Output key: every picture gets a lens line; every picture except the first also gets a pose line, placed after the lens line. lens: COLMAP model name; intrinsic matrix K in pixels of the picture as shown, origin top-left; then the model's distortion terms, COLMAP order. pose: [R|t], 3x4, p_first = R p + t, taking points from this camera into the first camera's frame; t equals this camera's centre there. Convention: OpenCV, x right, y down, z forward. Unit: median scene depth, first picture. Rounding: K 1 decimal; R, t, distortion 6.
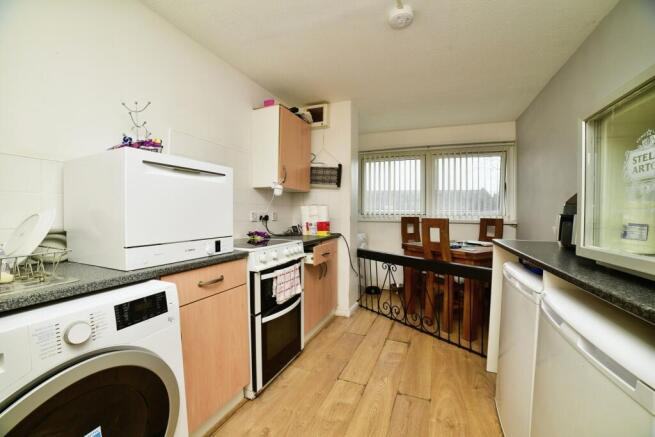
lens RADIAL K [[263.8, 0, 329.2], [0, 263.8, 207.0], [0, 0, 1]] dist [-0.106877, 0.034923]
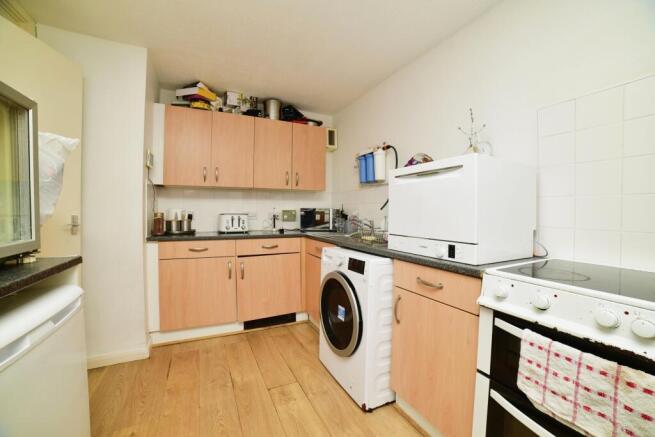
lens RADIAL K [[263.8, 0, 329.2], [0, 263.8, 207.0], [0, 0, 1]] dist [-0.106877, 0.034923]
pose [[-0.645580, -0.018485, -0.763469, 0.287915], [0.006031, 0.999552, -0.029302, 0.015738], [0.763669, -0.023521, -0.645179, 0.732167]]
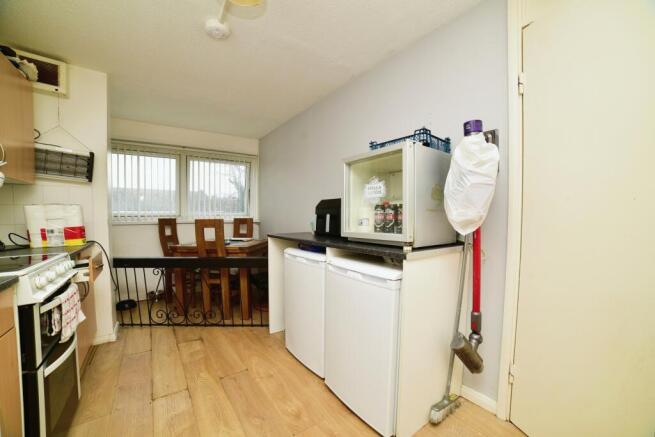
lens RADIAL K [[264.7, 0, 327.1], [0, 264.7, 212.0], [0, 0, 1]] dist [-0.104904, 0.035755]
pose [[0.527392, -0.002128, 0.849619, -0.270908], [-0.011671, 0.999884, 0.009749, -0.000953], [-0.849542, -0.015058, 0.527306, 0.019894]]
